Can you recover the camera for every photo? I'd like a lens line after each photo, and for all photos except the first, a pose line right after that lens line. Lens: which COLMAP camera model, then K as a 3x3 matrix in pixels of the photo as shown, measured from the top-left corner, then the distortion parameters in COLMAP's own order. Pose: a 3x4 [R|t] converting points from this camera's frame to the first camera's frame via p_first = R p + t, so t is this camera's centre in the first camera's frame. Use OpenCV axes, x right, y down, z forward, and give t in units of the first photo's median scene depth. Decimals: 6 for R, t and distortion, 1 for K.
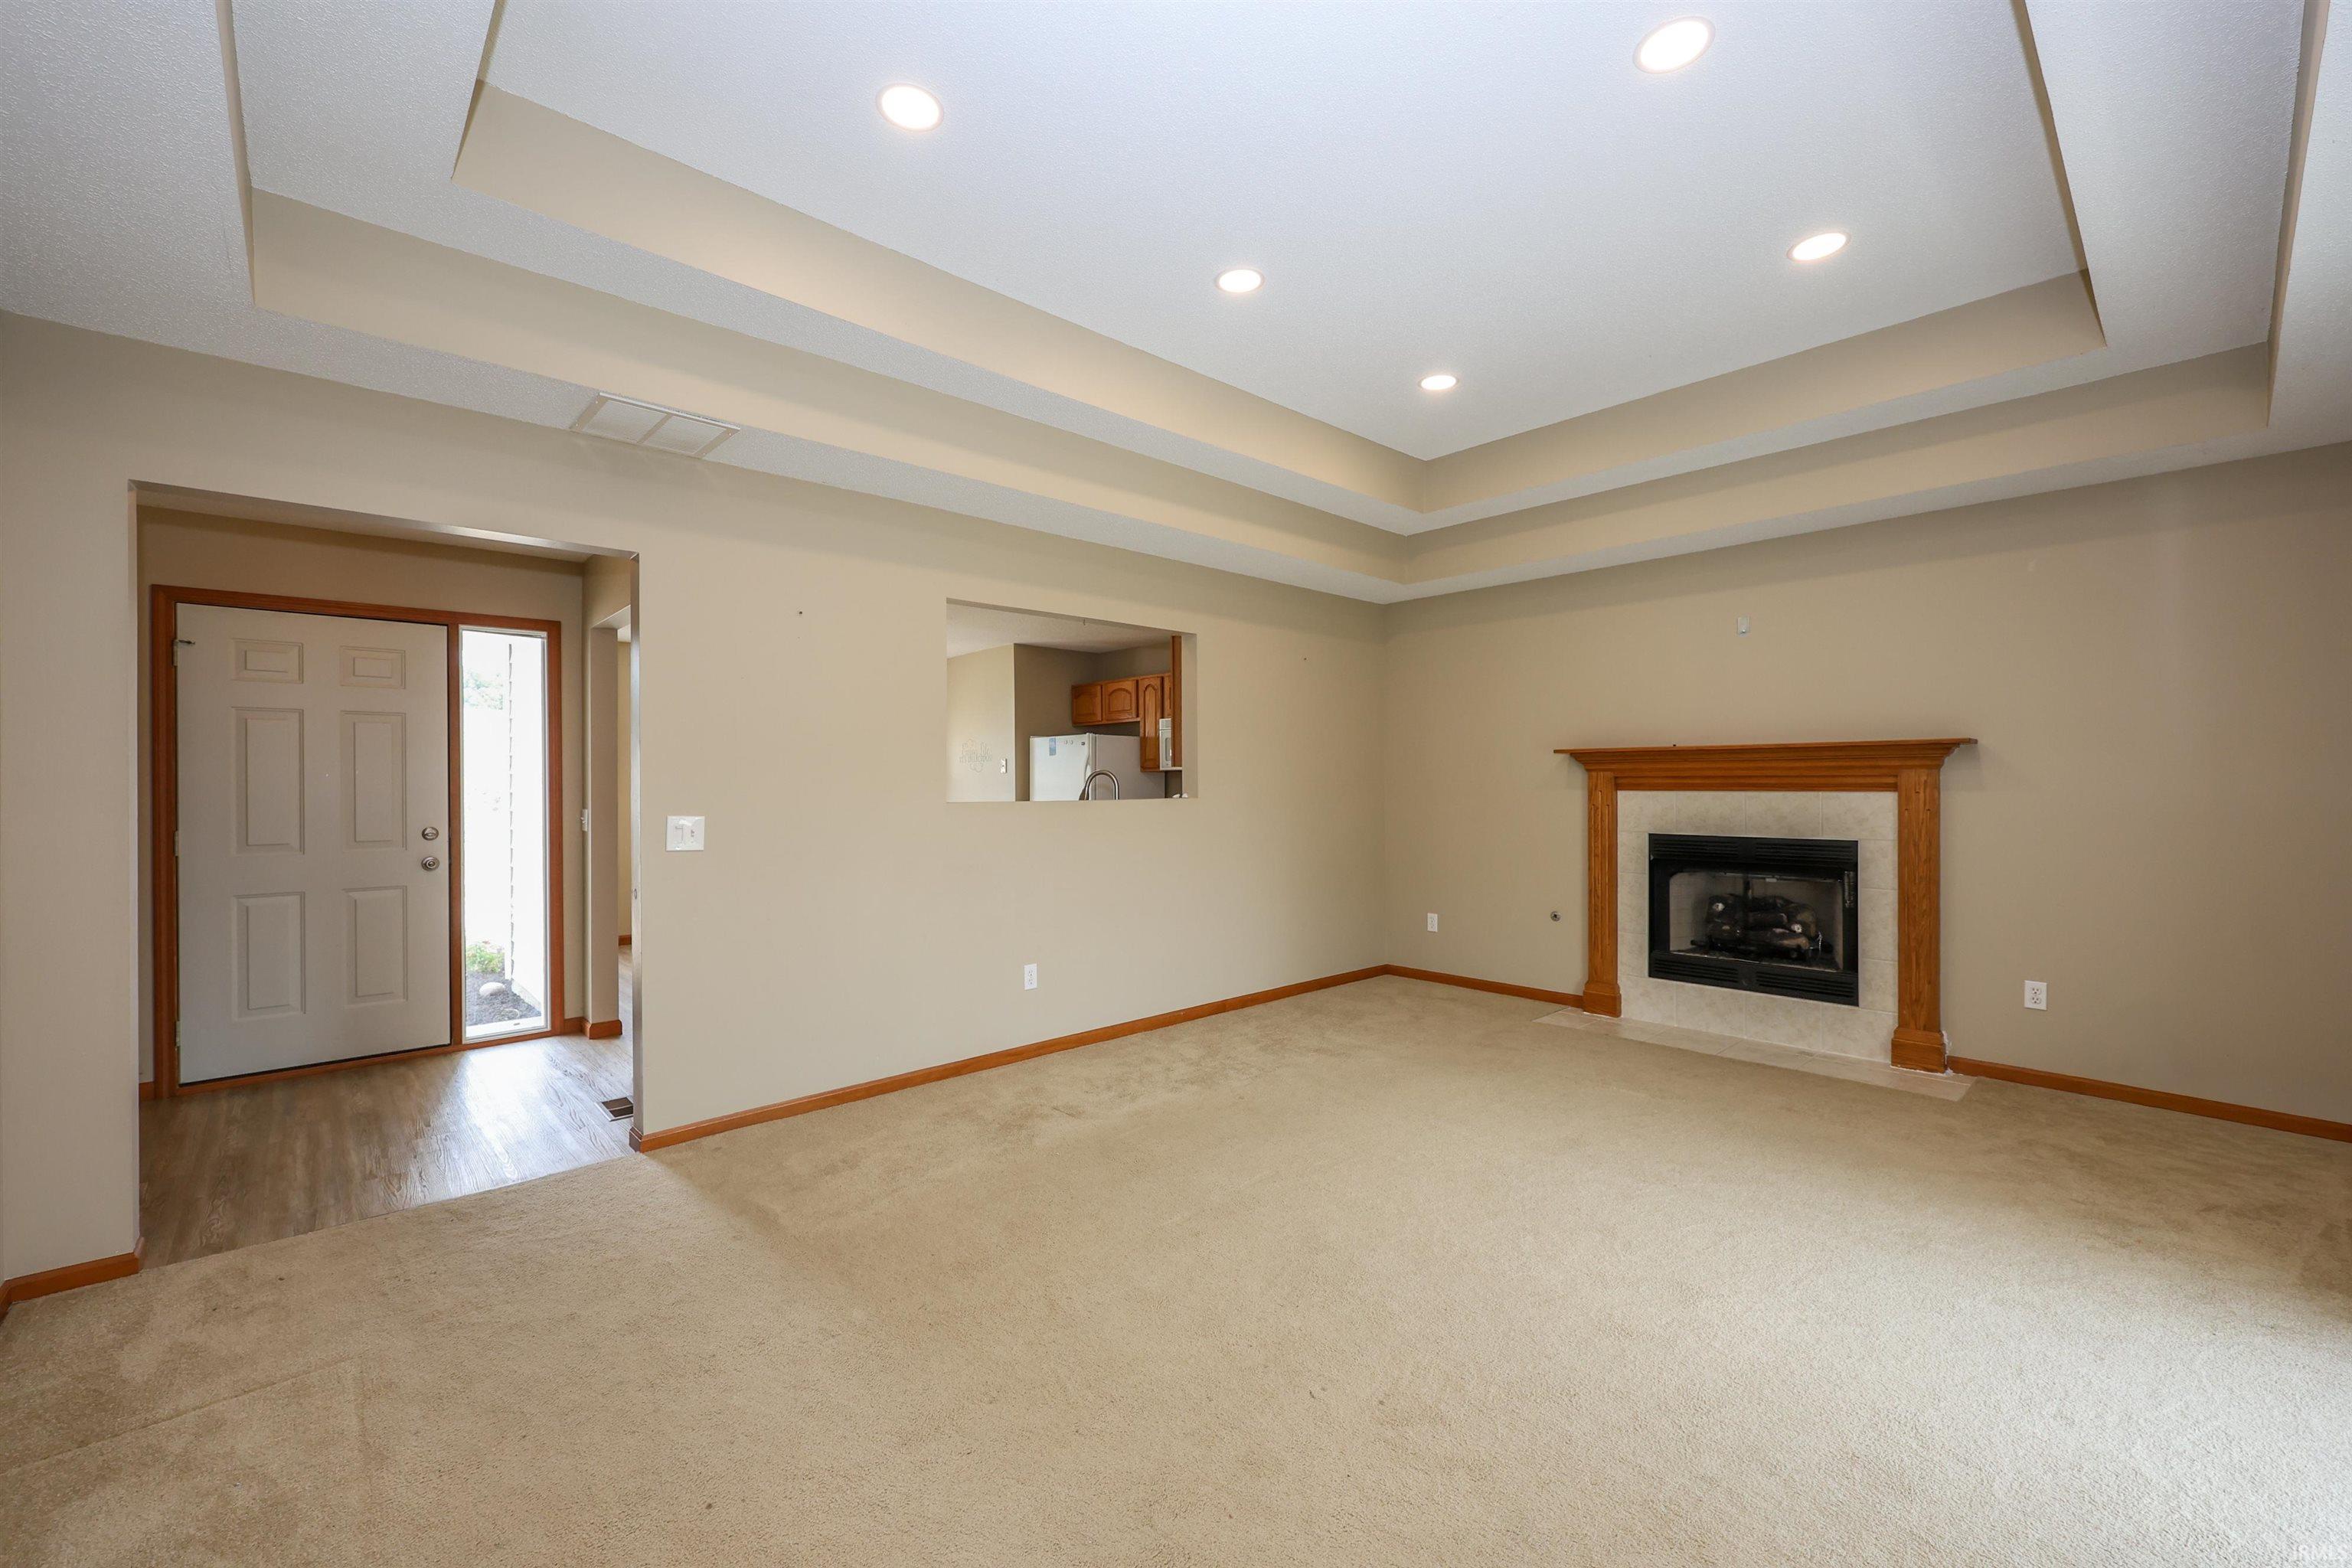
lens RADIAL K [[942.1, 0, 1173.4], [0, 942.1, 792.0], [0, 0, 1]] dist [0.000033, 0.000256]
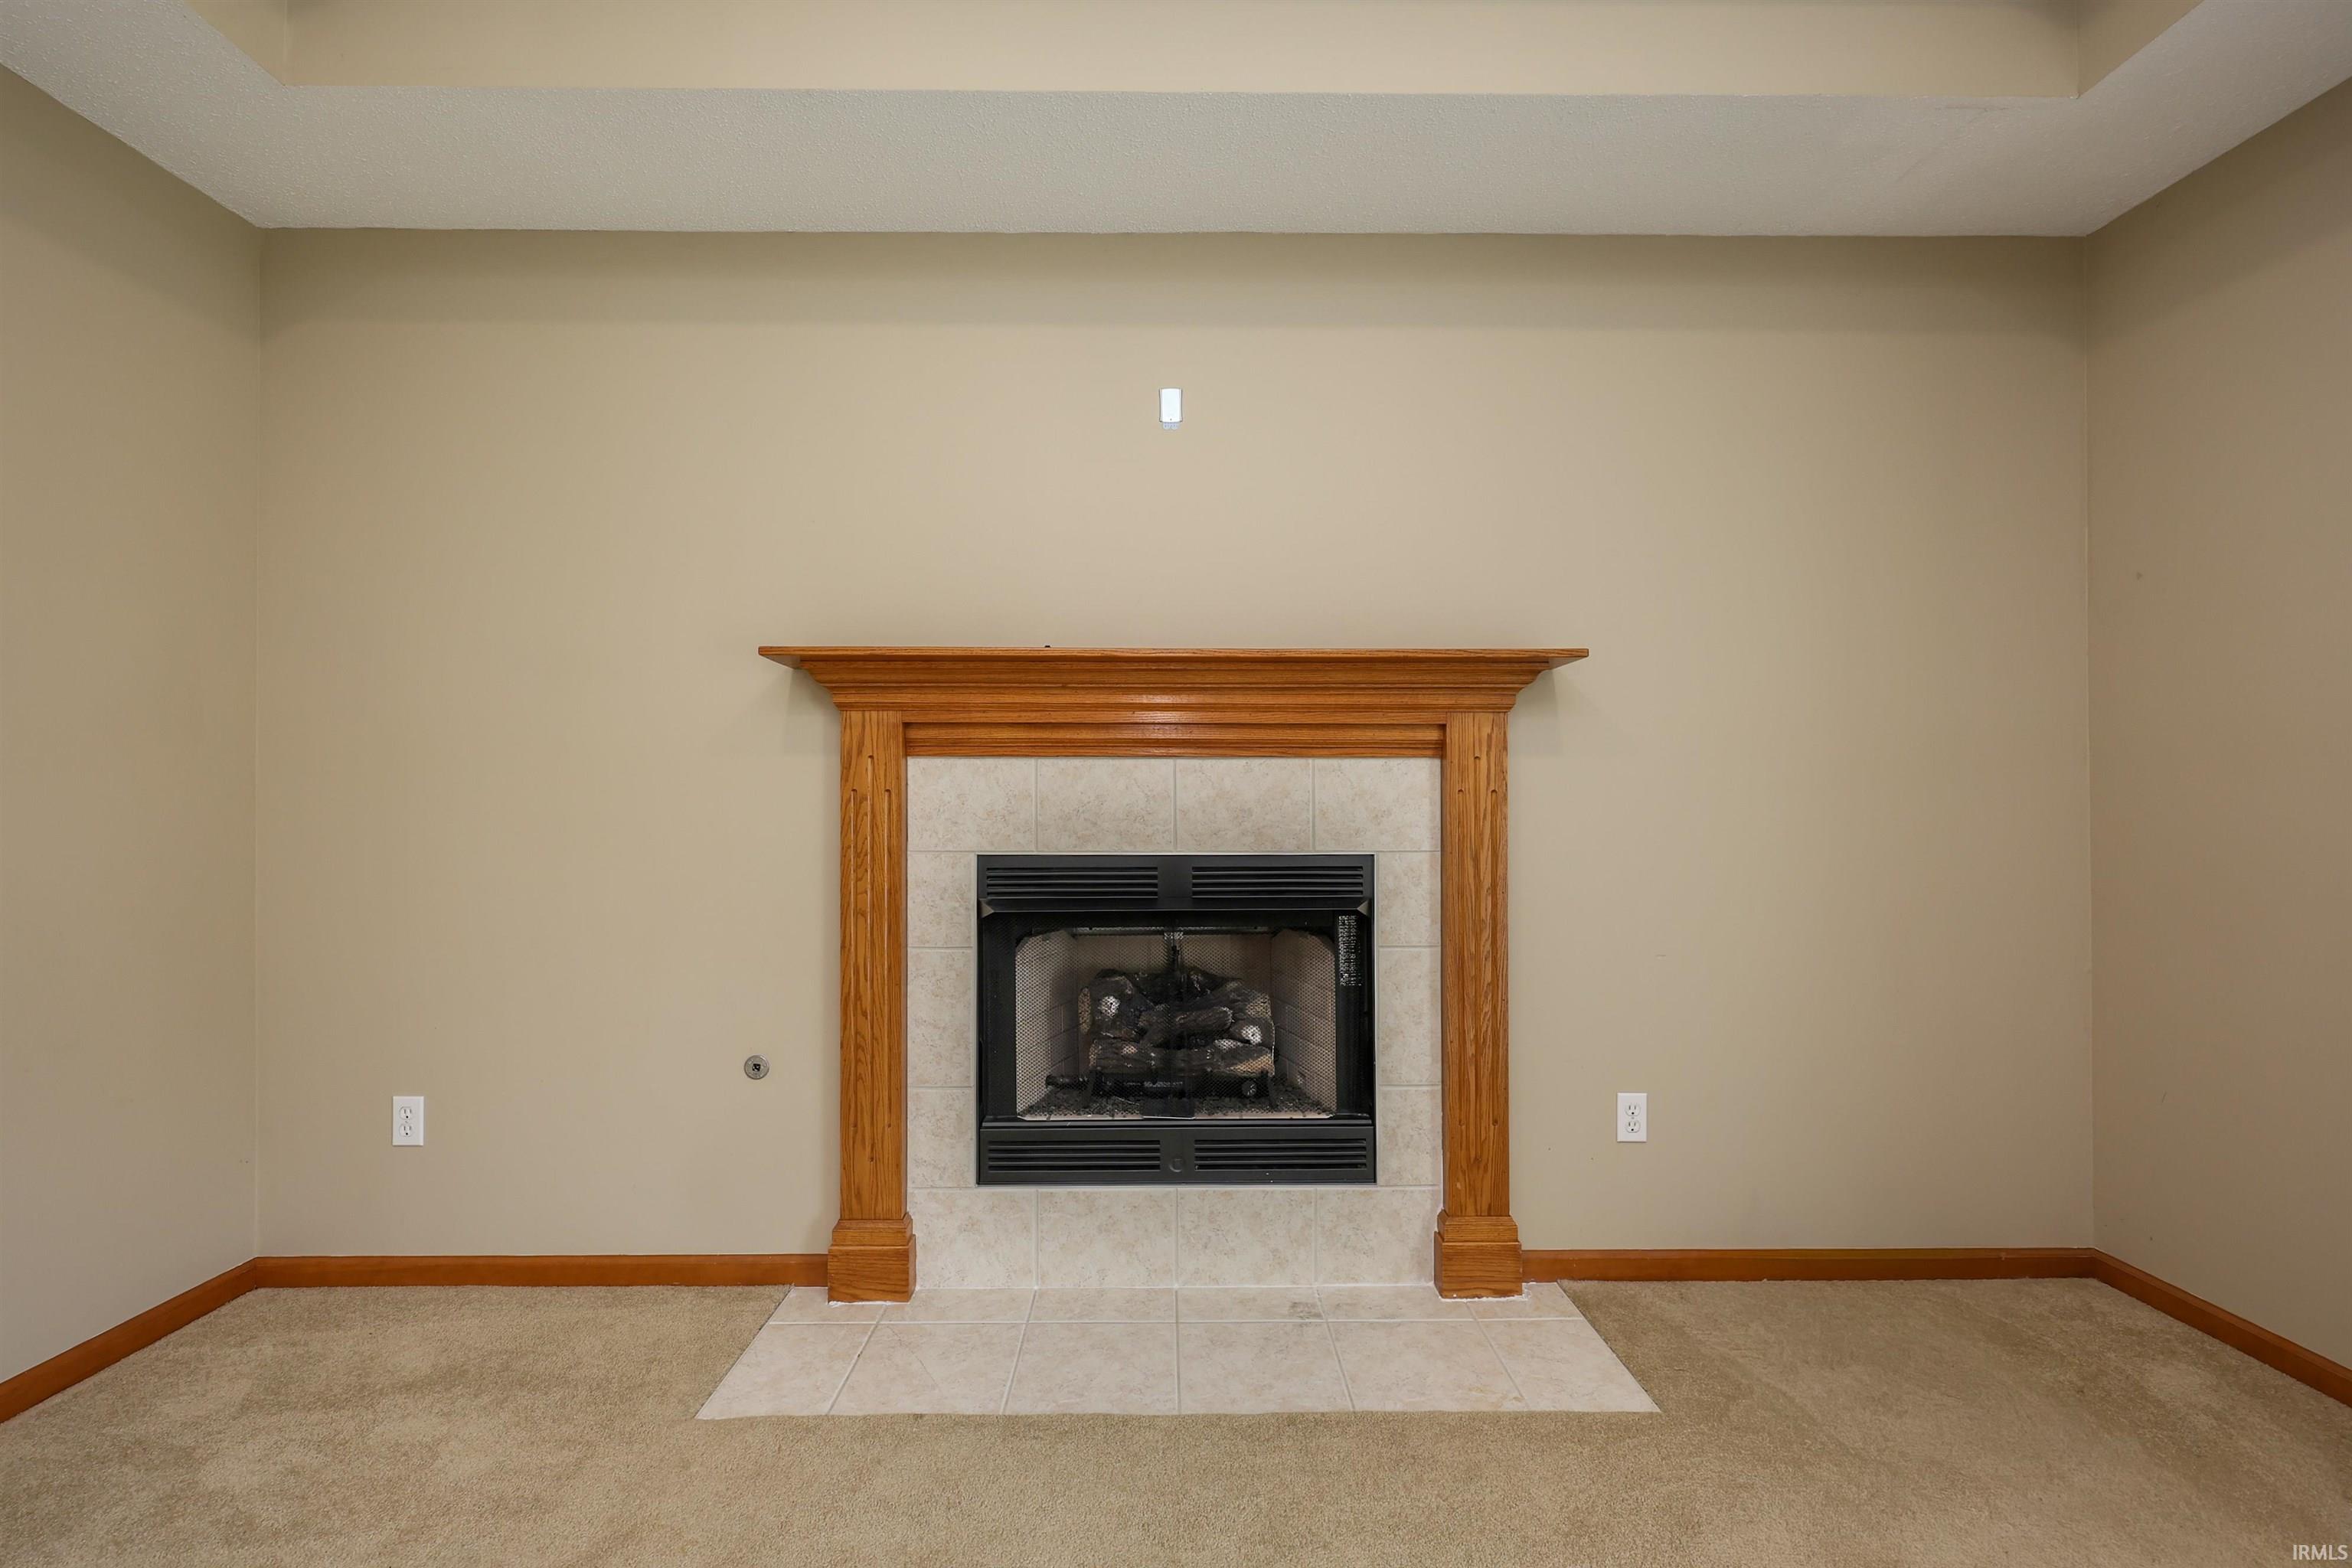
lens RADIAL K [[942.1, 0, 1173.4], [0, 942.1, 792.0], [0, 0, 1]] dist [0.000033, 0.000256]
pose [[0.669160, 0.010363, 0.743046, 0.255312], [0.004152, 0.999835, -0.017683, 0.024311], [-0.743107, 0.014918, 0.669006, 0.679877]]
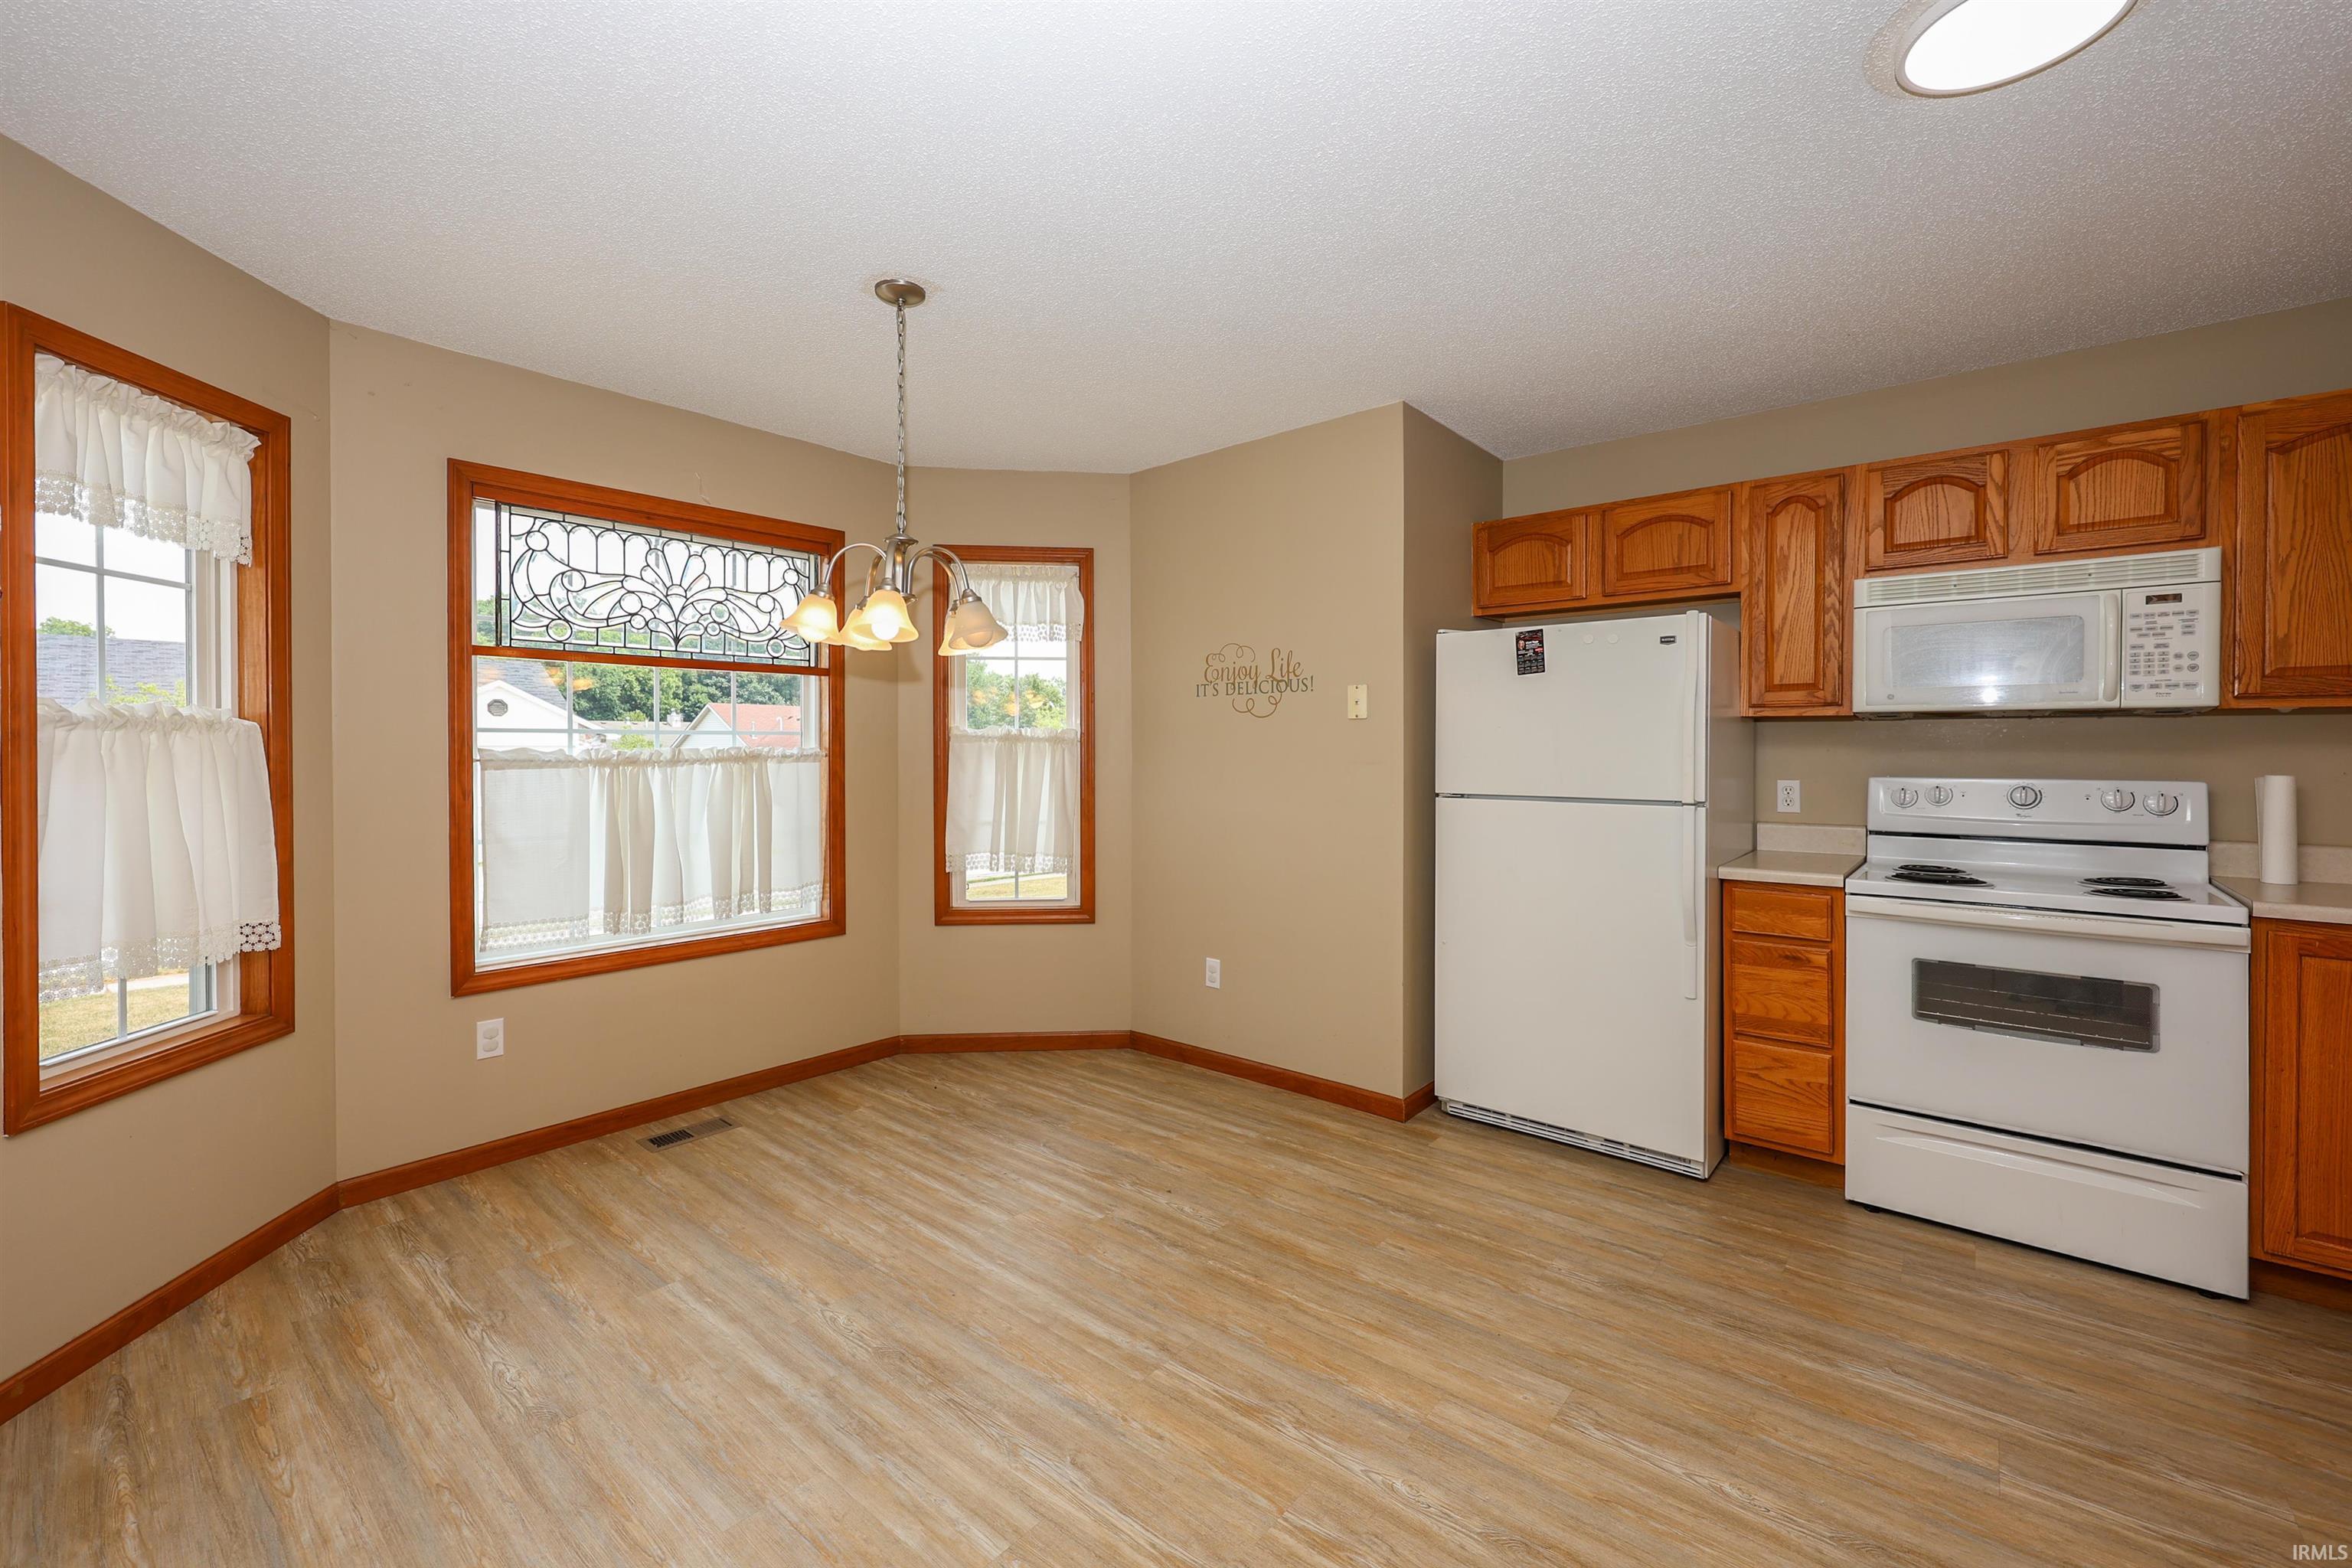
lens RADIAL K [[962.1, 0, 1180.1], [0, 962.1, 754.2], [0, 0, 1]] dist [-0.000305, -0.000231]
pose [[0.991570, 0.004152, 0.129506, -0.536312], [-0.003978, 0.999991, -0.001603, -0.005343], [-0.129512, 0.001075, 0.991577, 1.006156]]
